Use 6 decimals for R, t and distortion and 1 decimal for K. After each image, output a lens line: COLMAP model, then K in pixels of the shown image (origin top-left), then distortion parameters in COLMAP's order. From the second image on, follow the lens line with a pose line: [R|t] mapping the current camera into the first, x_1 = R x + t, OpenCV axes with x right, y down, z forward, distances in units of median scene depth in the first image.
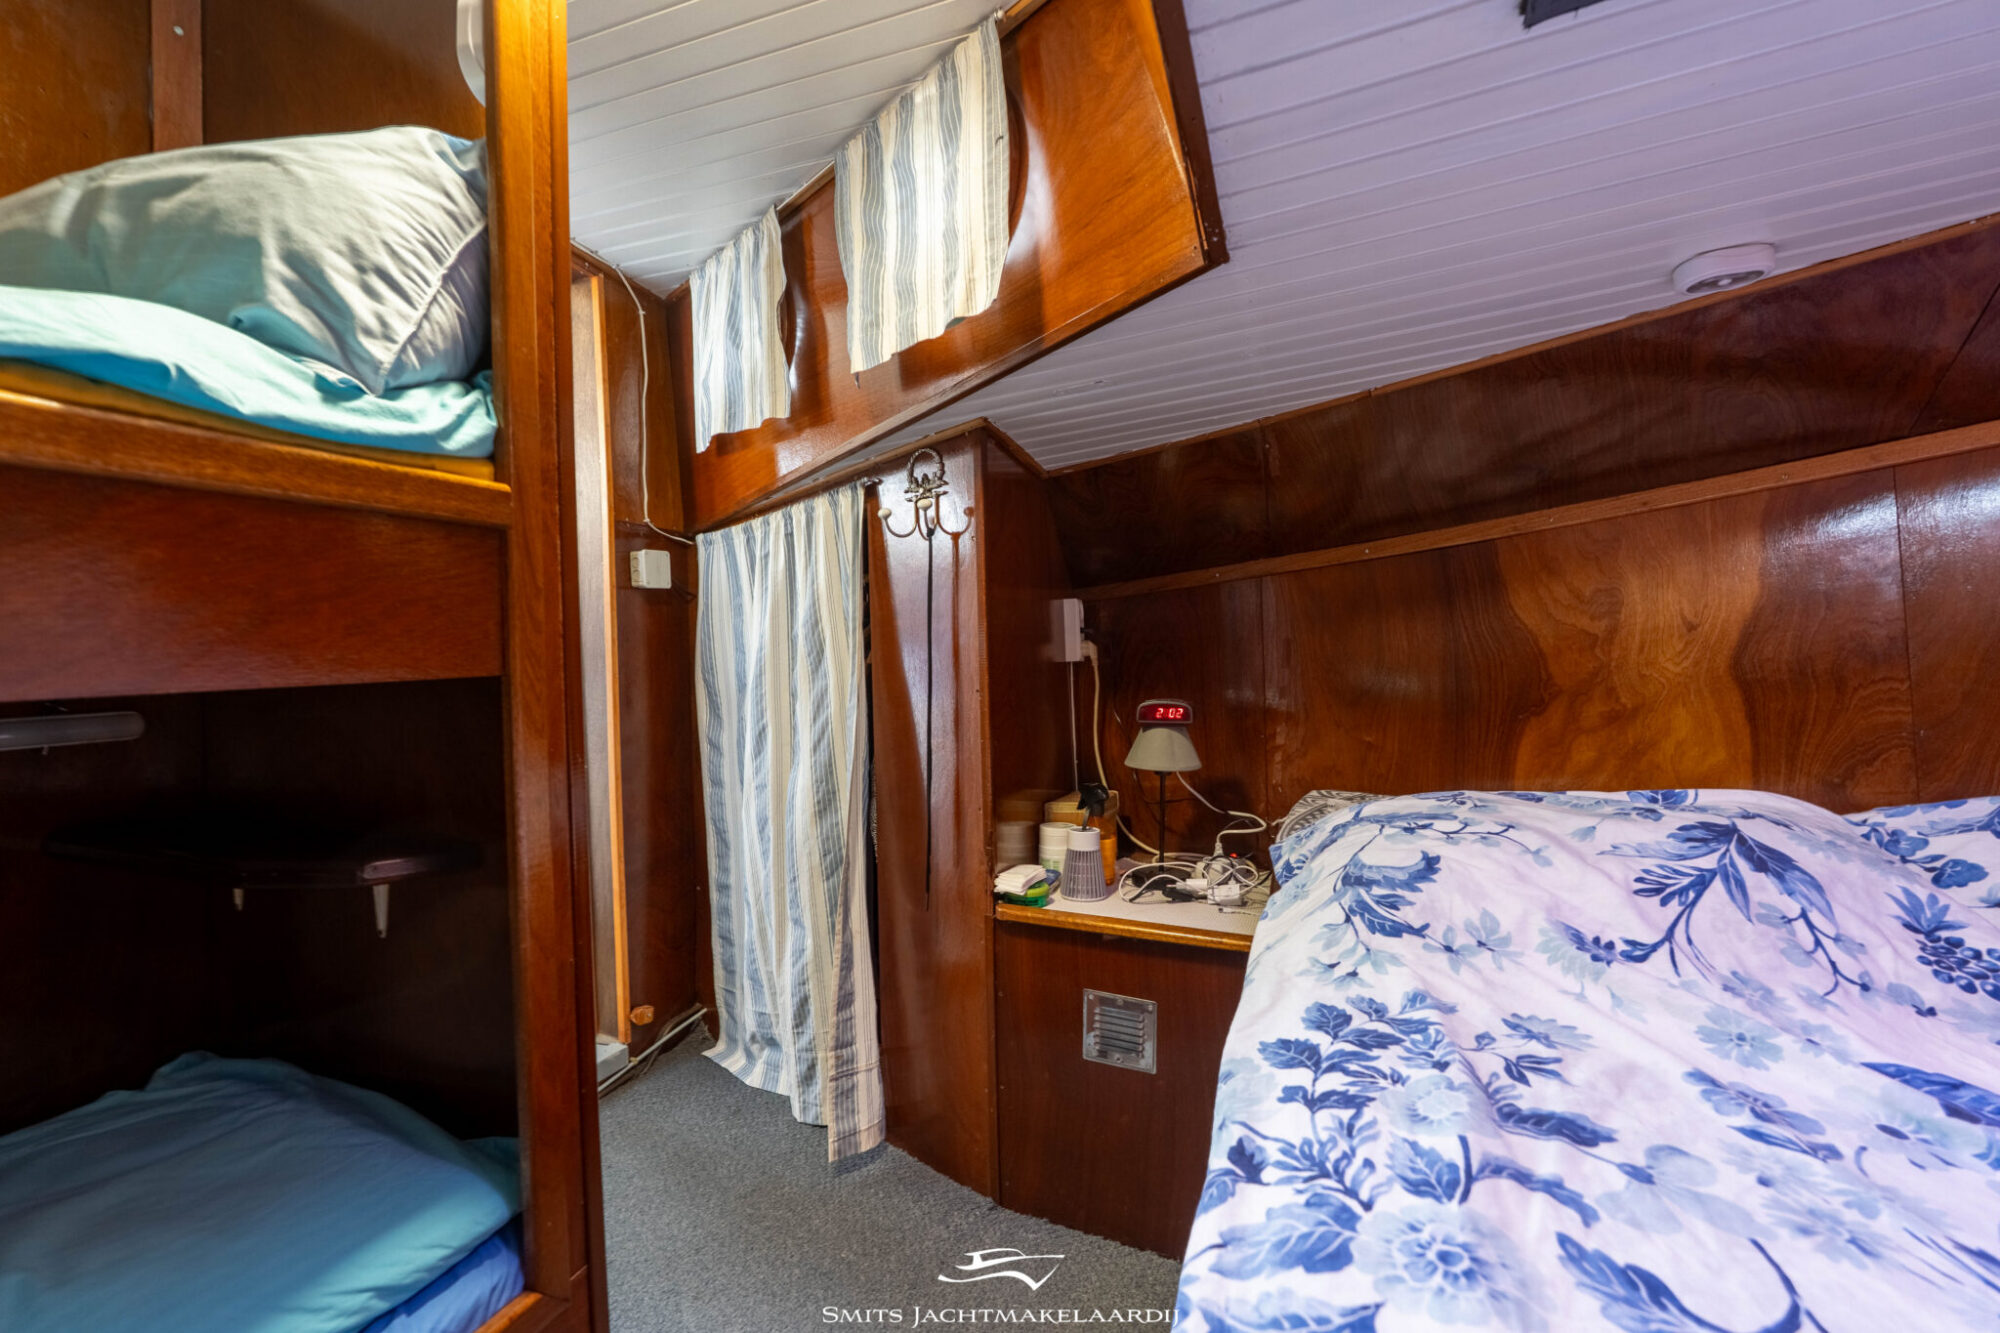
lens RADIAL K [[882.3, 0, 1001.4], [0, 882.3, 665.1], [0, 0, 1]] dist [-0.001923, 0.000961]
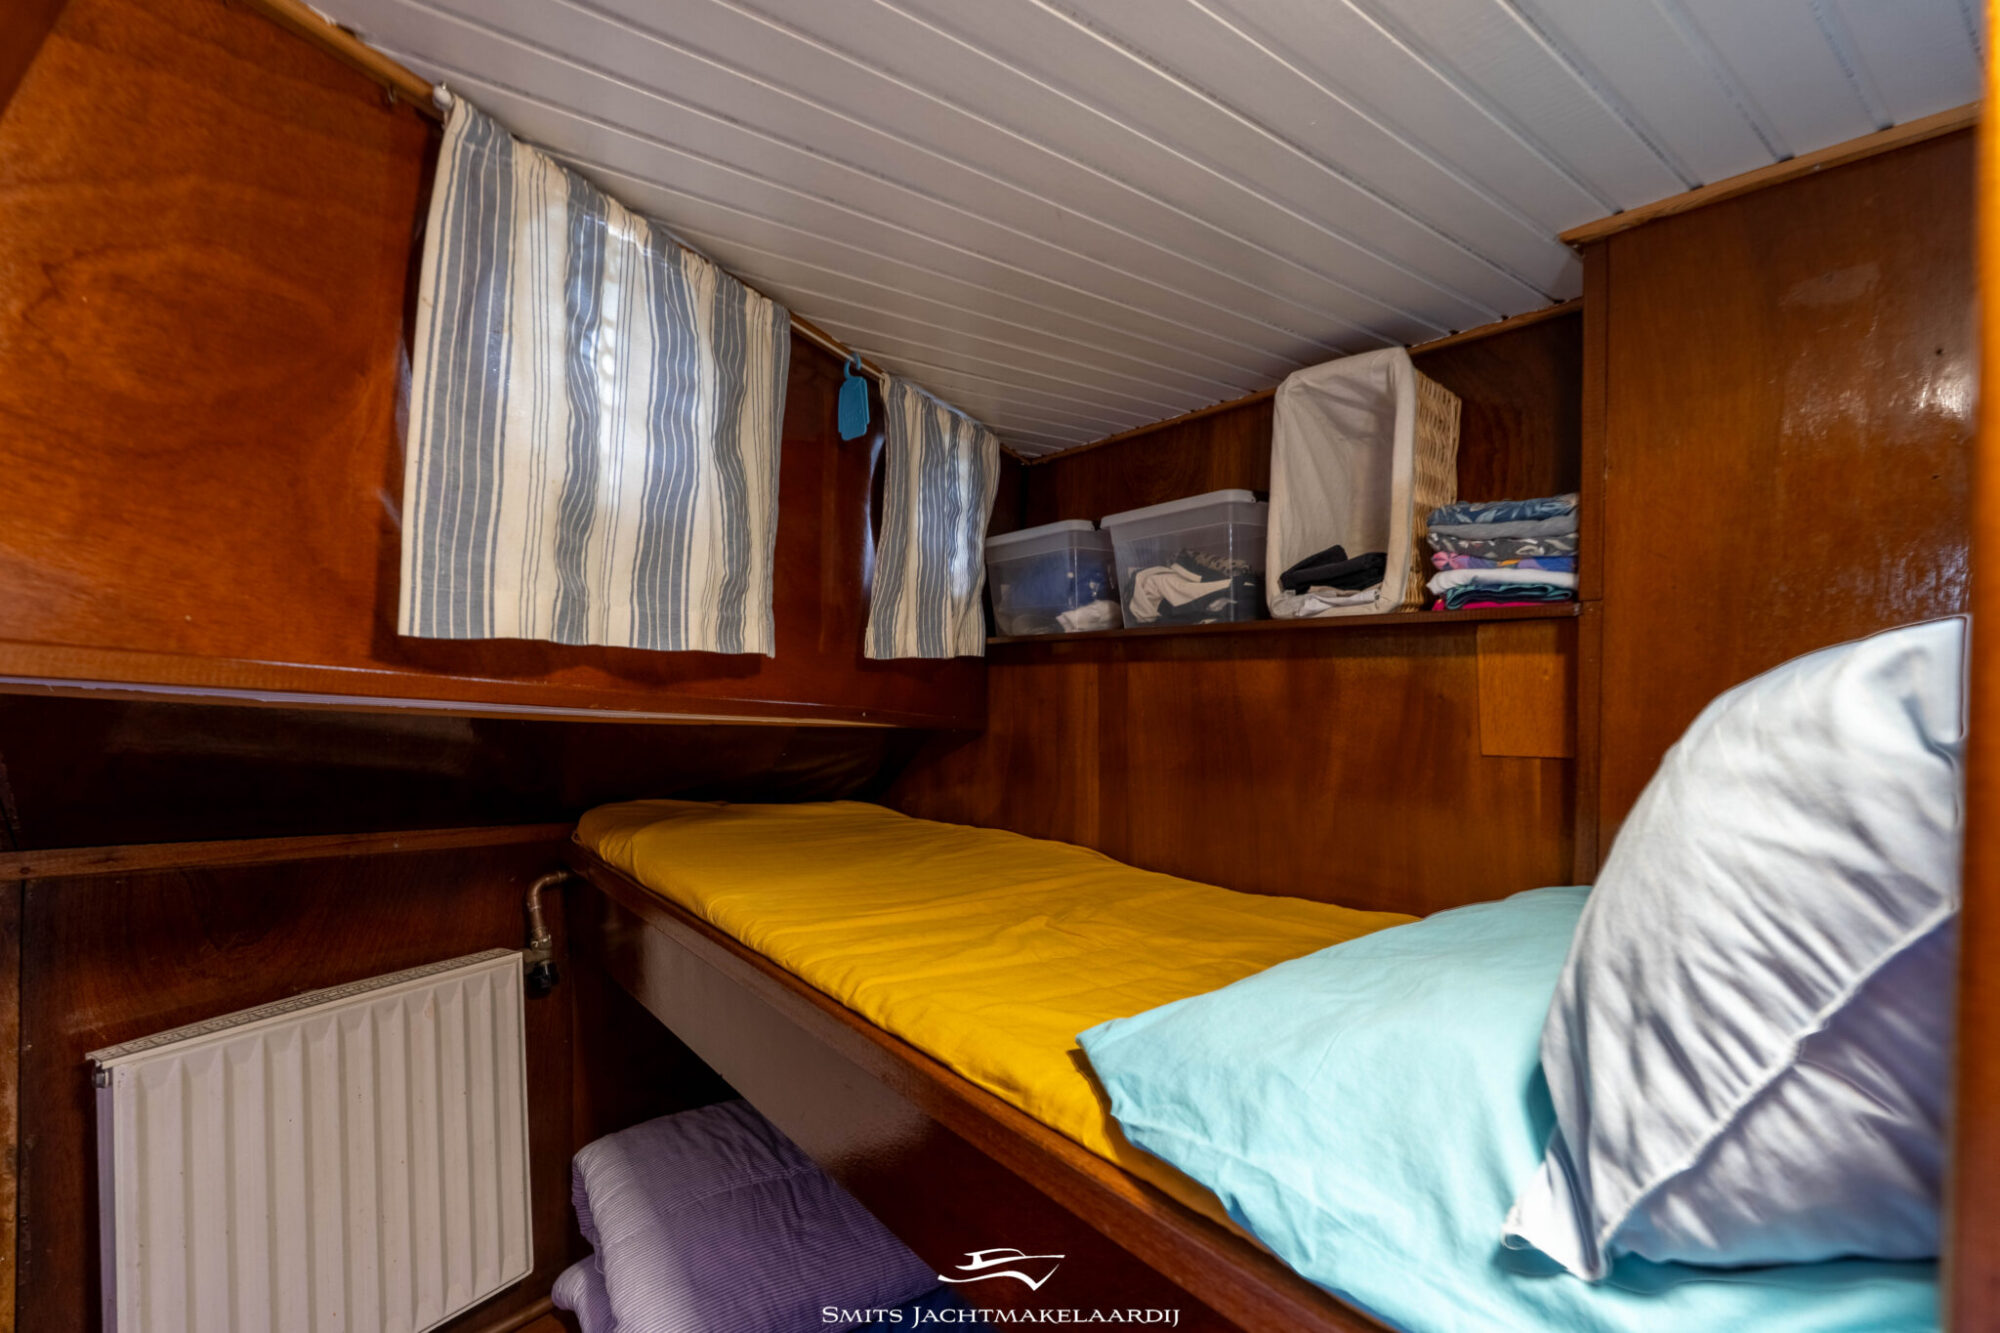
lens RADIAL K [[882.3, 0, 1001.4], [0, 882.3, 665.1], [0, 0, 1]] dist [-0.001923, 0.000961]
pose [[-0.533633, 0.021239, -0.845450, -0.086006], [-0.012118, 0.999390, 0.032755, -0.632935], [0.845630, 0.027724, -0.533050, 0.906093]]
